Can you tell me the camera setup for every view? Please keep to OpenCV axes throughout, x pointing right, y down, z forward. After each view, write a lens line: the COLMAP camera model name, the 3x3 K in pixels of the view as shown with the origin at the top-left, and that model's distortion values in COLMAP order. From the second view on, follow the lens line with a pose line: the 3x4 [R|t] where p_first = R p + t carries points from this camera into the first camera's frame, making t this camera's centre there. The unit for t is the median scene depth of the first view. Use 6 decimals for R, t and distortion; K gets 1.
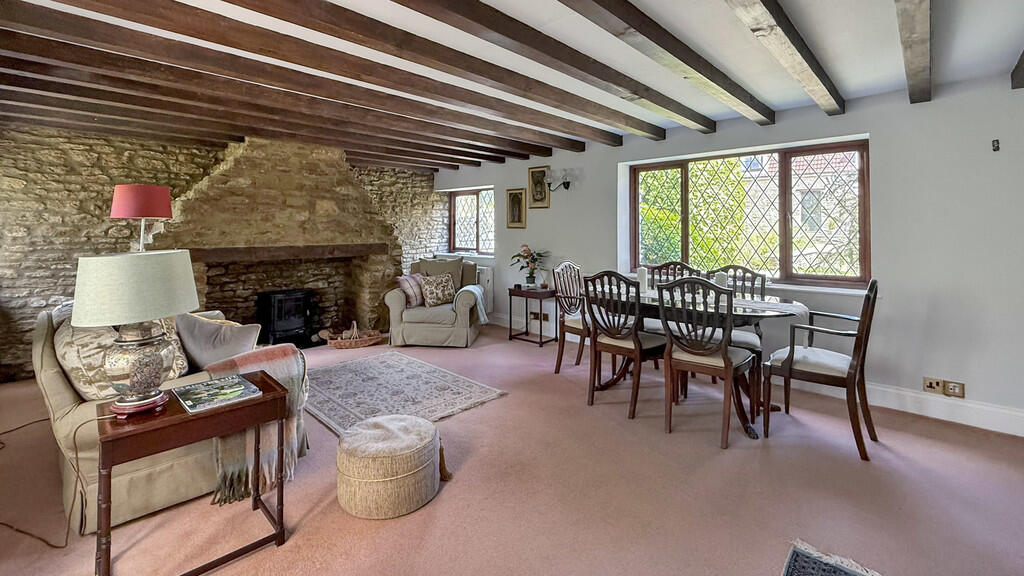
lens RADIAL K [[426.1, 0, 516.6], [0, 426.1, 227.3], [0, 0, 1]] dist [0.002792, 0.000830]
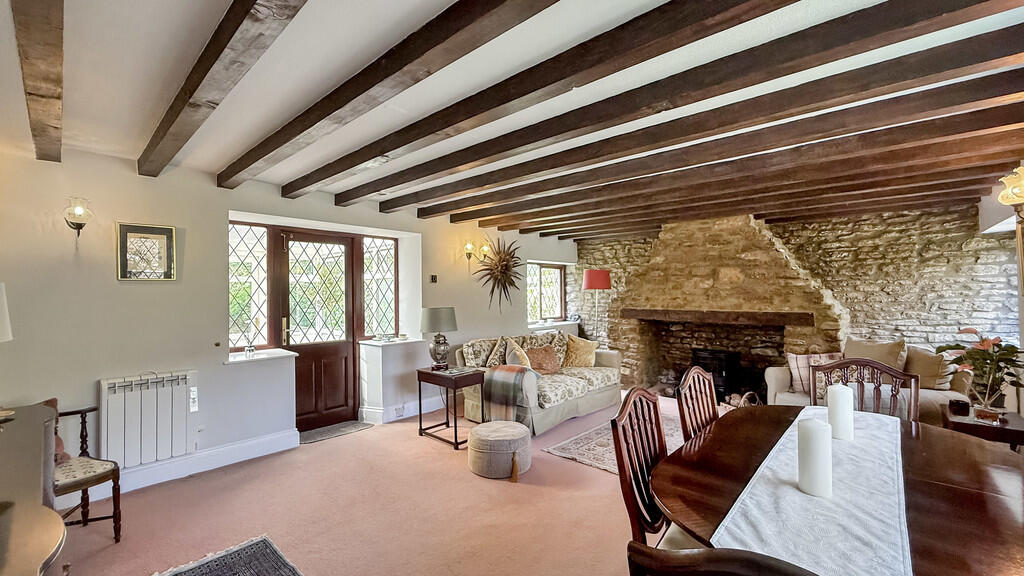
lens RADIAL K [[426.1, 0, 512.3], [0, 426.1, 289.2], [0, 0, 1]] dist [0.002792, 0.000830]
pose [[0.033367, -0.004117, -0.999435, 0.557956], [0.008675, 0.999955, -0.003830, -0.012483], [0.999406, -0.008542, 0.033401, 0.434531]]
